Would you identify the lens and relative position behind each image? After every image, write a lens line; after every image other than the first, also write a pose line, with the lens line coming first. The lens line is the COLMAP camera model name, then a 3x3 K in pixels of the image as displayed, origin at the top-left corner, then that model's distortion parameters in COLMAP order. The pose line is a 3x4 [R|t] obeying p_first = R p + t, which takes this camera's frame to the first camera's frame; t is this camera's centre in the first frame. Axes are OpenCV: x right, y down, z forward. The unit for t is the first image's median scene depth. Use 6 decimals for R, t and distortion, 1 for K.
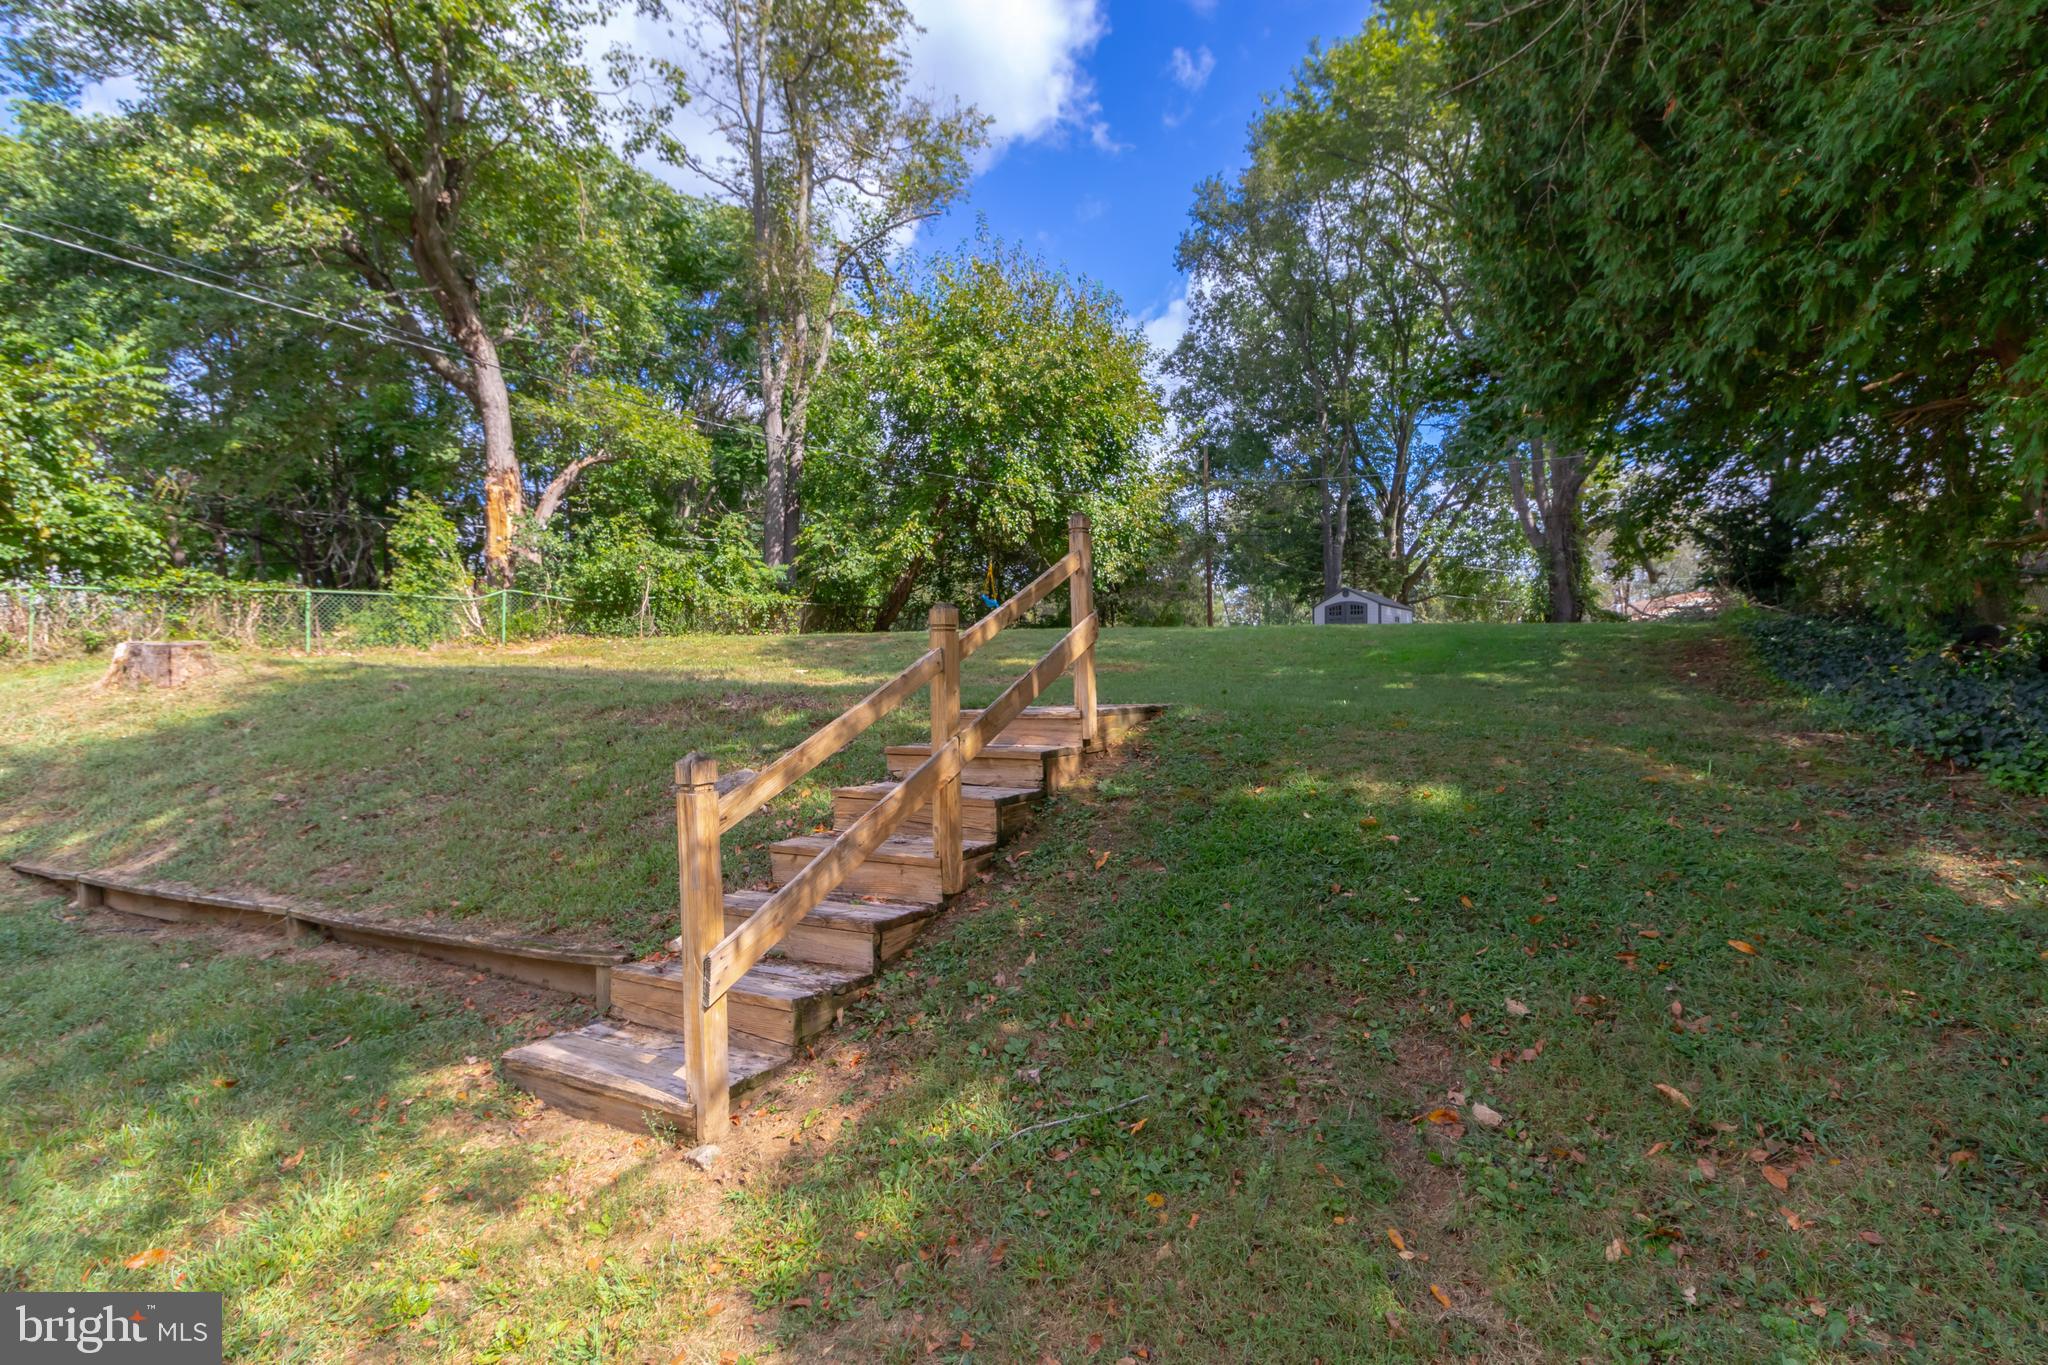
lens RADIAL K [[992.9, 0, 987.1], [0, 992.9, 678.0], [0, 0, 1]] dist [-0.000199, 0.000356]
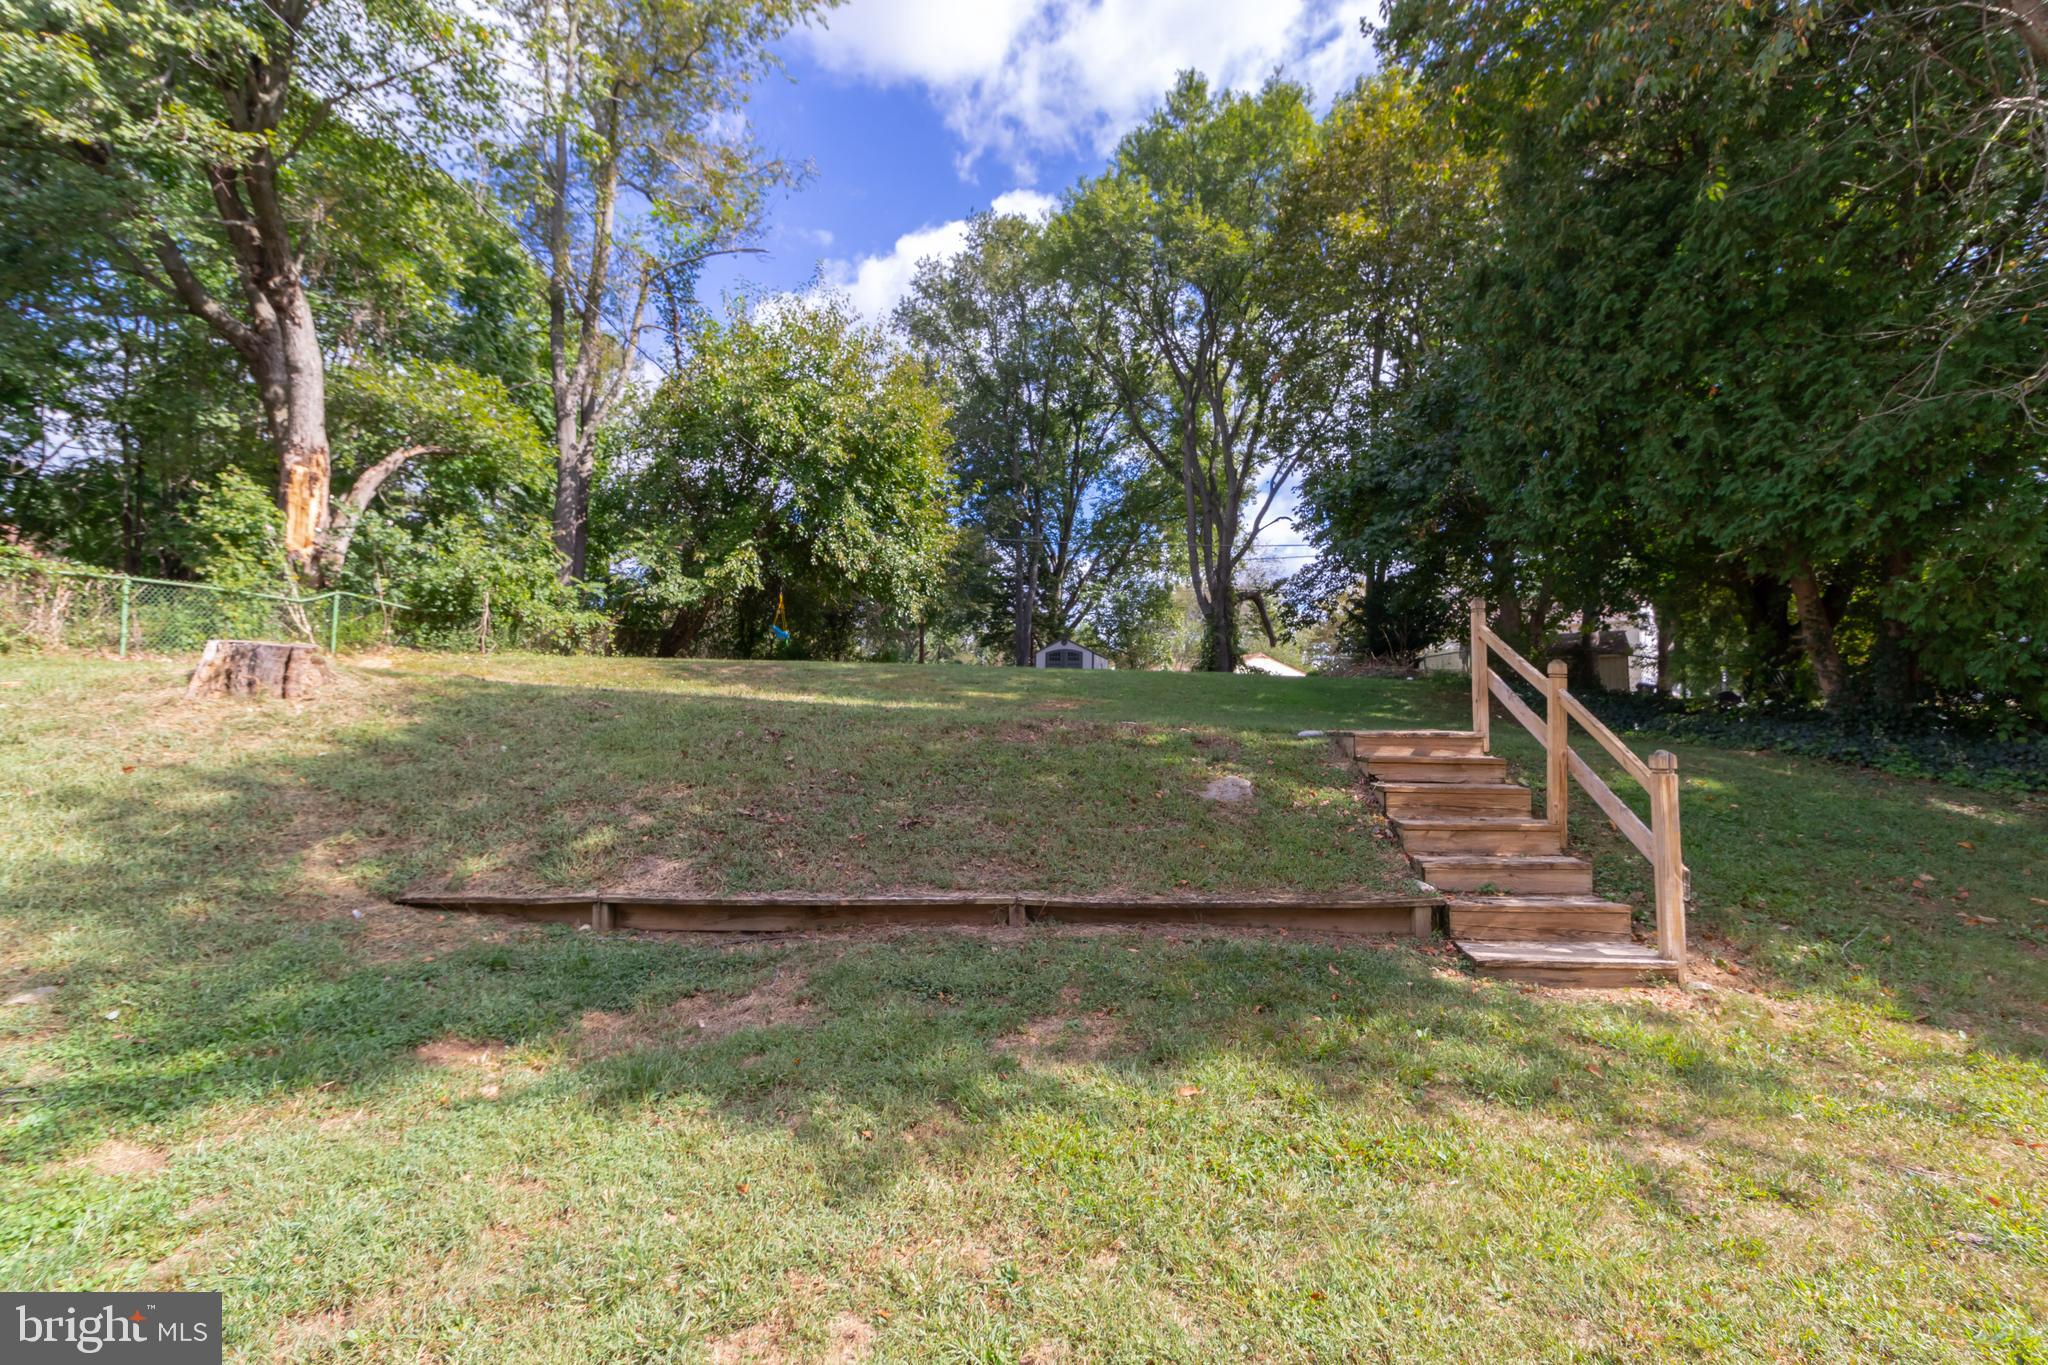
lens RADIAL K [[971.6, 0, 1024.0], [0, 971.6, 682.5], [0, 0, 1]] dist [0.001734, -0.000007]
pose [[0.902157, 0.034626, 0.430015, -0.251235], [-0.021450, 0.999141, -0.035453, 0.004984], [-0.430873, 0.022760, 0.902125, -0.003212]]
